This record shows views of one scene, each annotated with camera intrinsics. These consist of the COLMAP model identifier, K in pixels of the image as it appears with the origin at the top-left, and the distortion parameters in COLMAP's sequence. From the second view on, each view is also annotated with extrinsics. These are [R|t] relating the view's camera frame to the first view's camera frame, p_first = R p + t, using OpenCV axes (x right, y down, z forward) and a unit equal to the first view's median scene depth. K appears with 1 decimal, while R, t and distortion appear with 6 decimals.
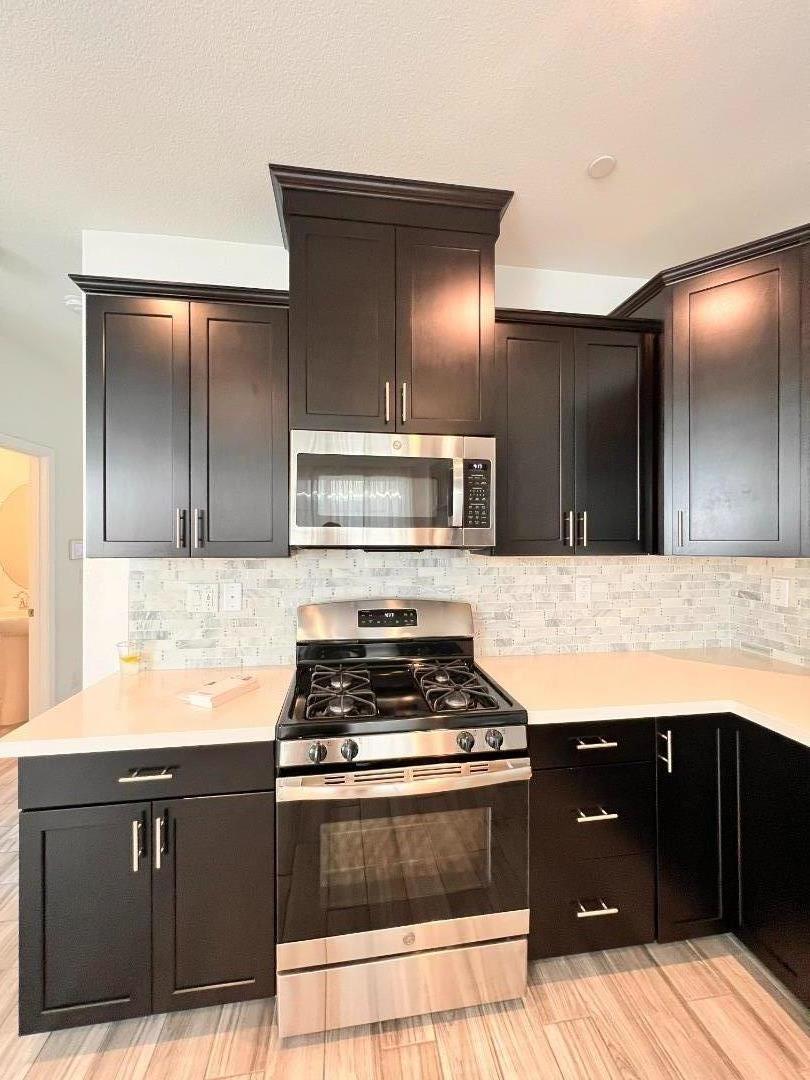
lens RADIAL K [[433.9, 0, 403.9], [0, 433.9, 542.9], [0, 0, 1]] dist [0.002603, 0.000465]
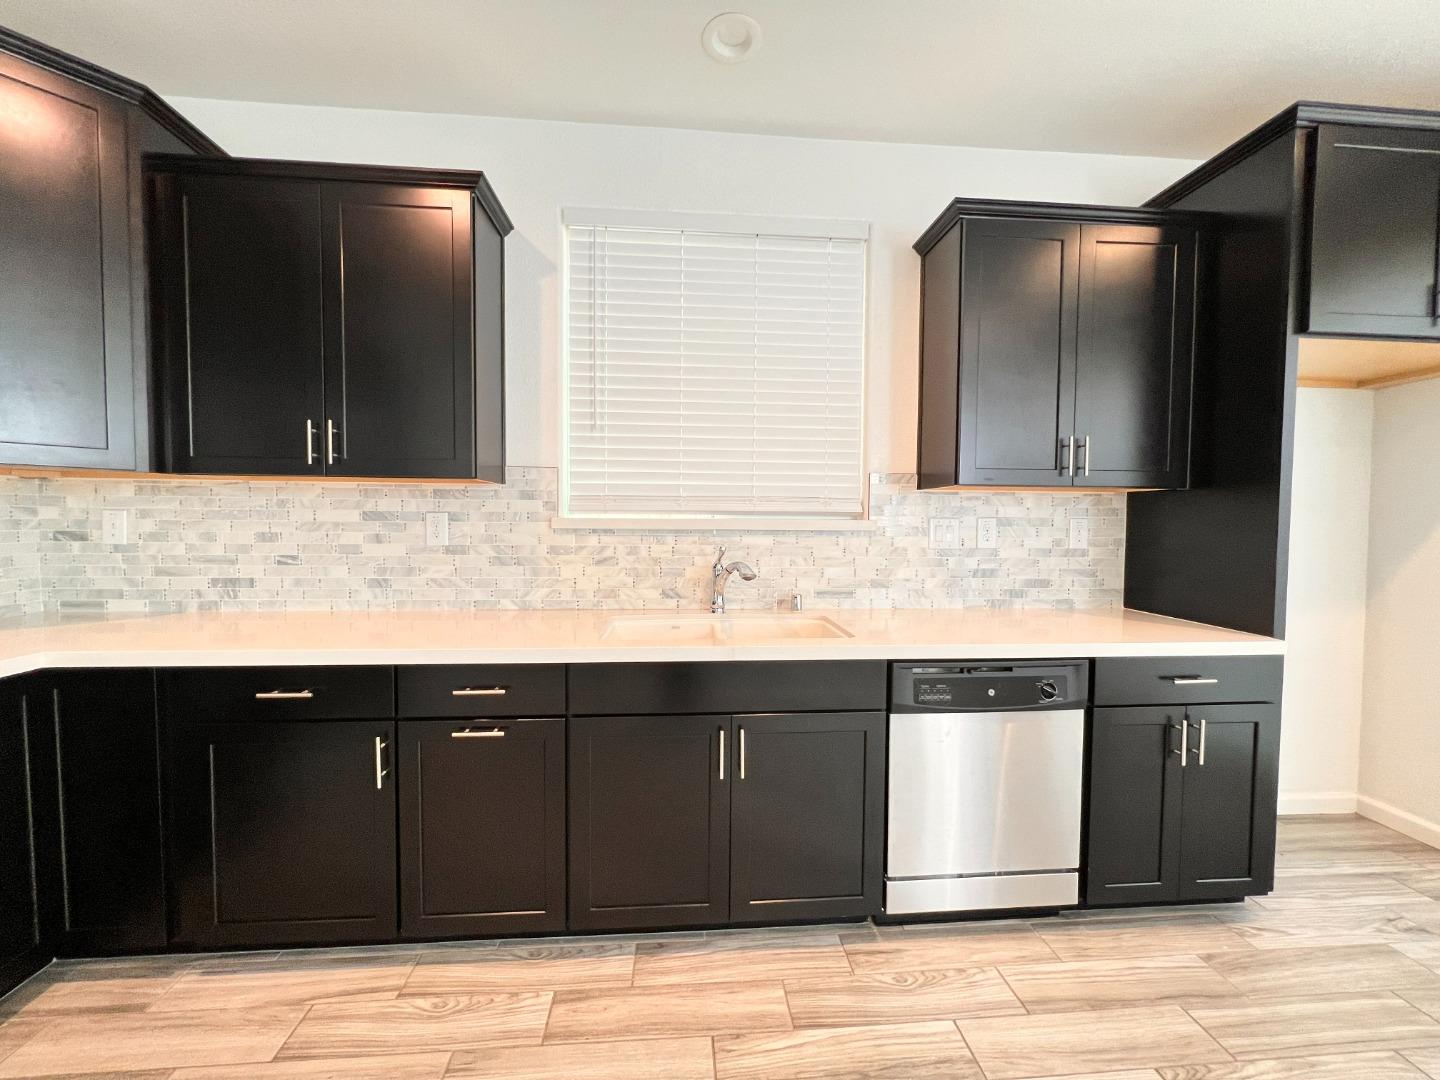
lens RADIAL K [[578.5, 0, 720.1], [0, 578.5, 540.1], [0, 0, 1]] dist [0.002603, 0.000465]
pose [[0.064488, -0.037602, 0.997210, -0.137383], [-0.001262, 0.999286, 0.037762, 0.100033], [-0.997918, -0.003694, 0.064395, -0.189817]]
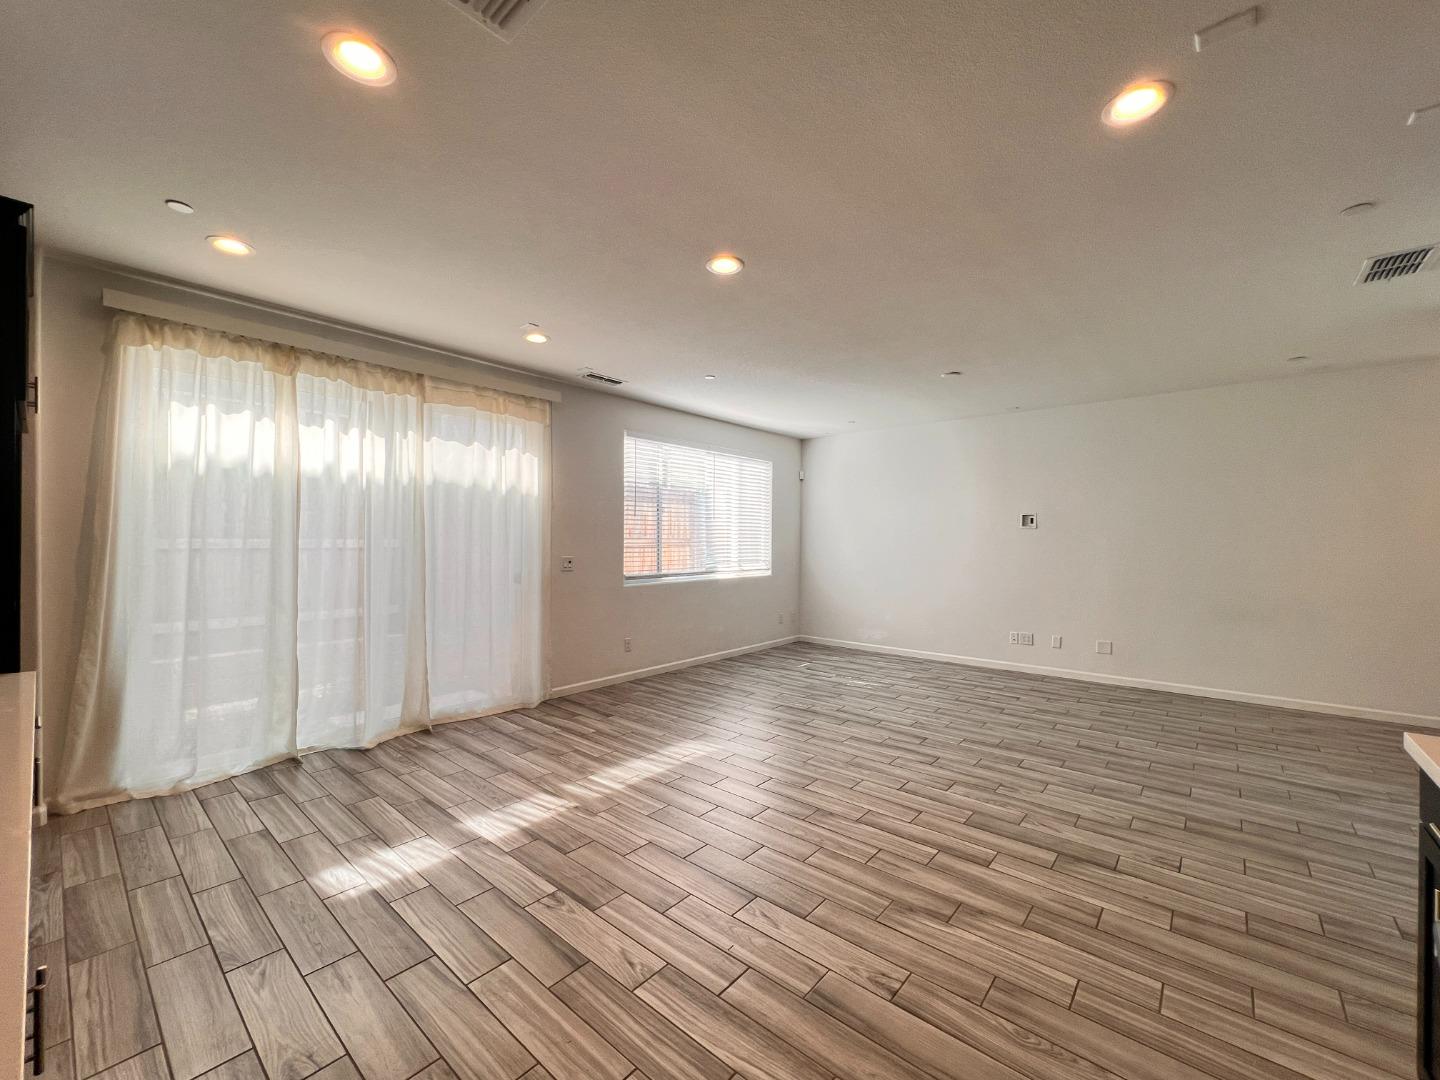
lens RADIAL K [[578.5, 0, 723.7], [0, 578.5, 534.8], [0, 0, 1]] dist [0.002603, 0.000465]
pose [[-0.754124, 0.001119, -0.656731, 0.588735], [-0.007074, 0.999927, 0.009828, 0.024733], [0.656694, 0.012057, -0.754061, 0.588273]]
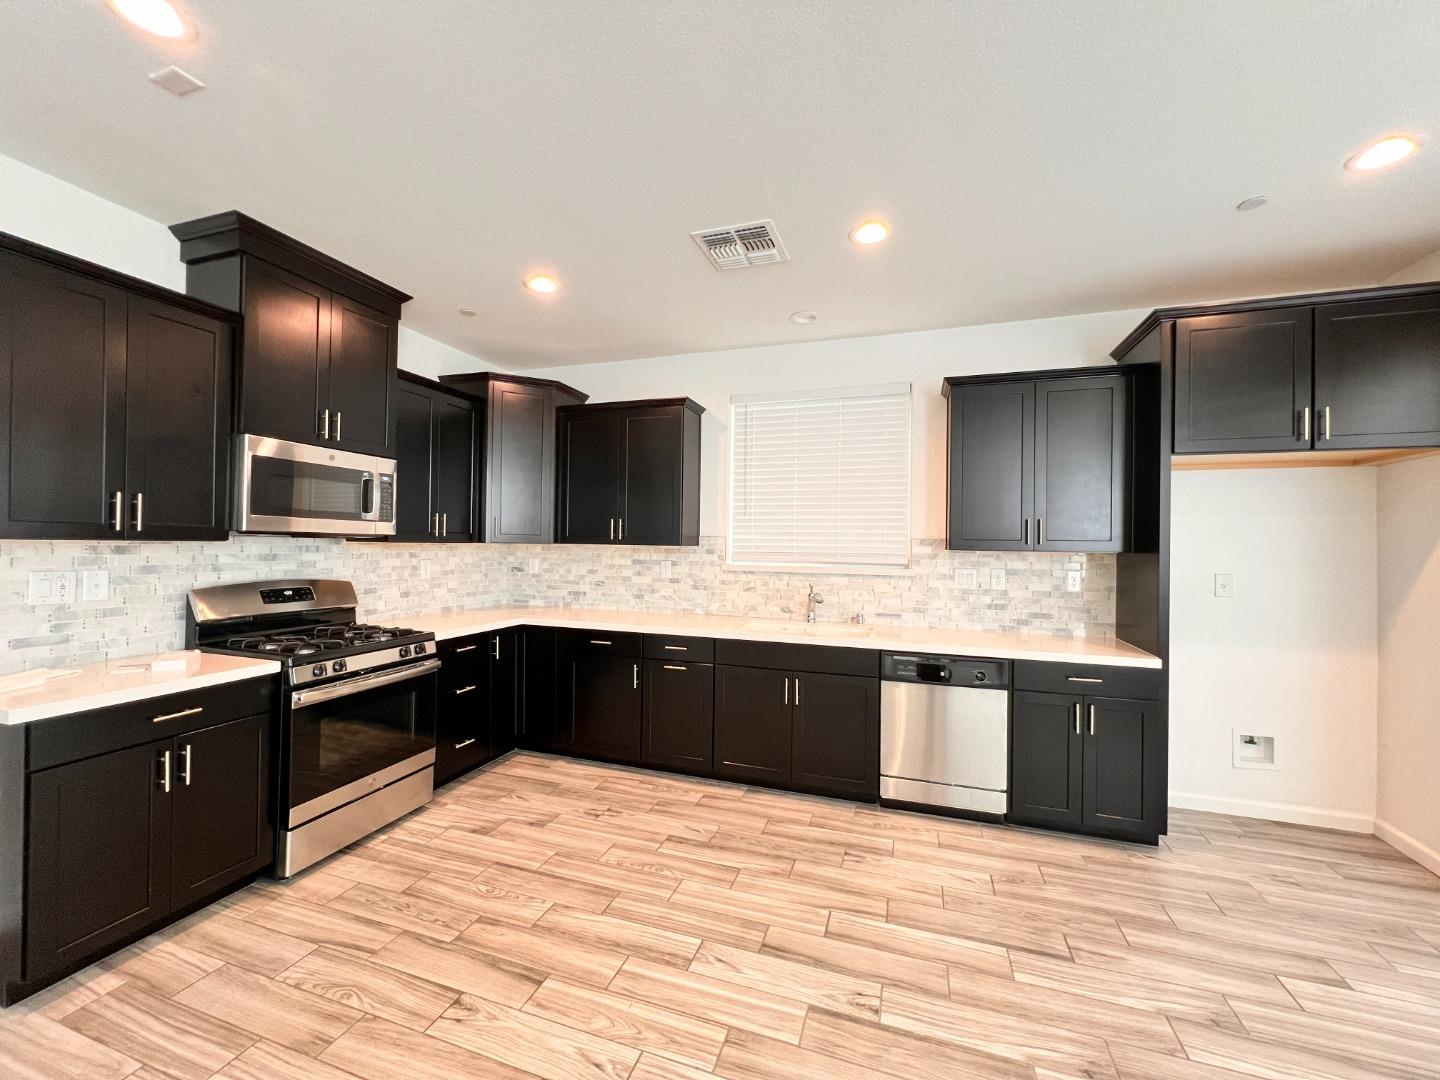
lens RADIAL K [[578.5, 0, 718.5], [0, 578.5, 540.8], [0, 0, 1]] dist [0.002603, 0.000465]
pose [[0.456806, 0.010150, 0.889508, -0.876987], [-0.006688, 0.999946, -0.007976, 0.030517], [-0.889541, -0.002306, 0.456849, -0.727751]]
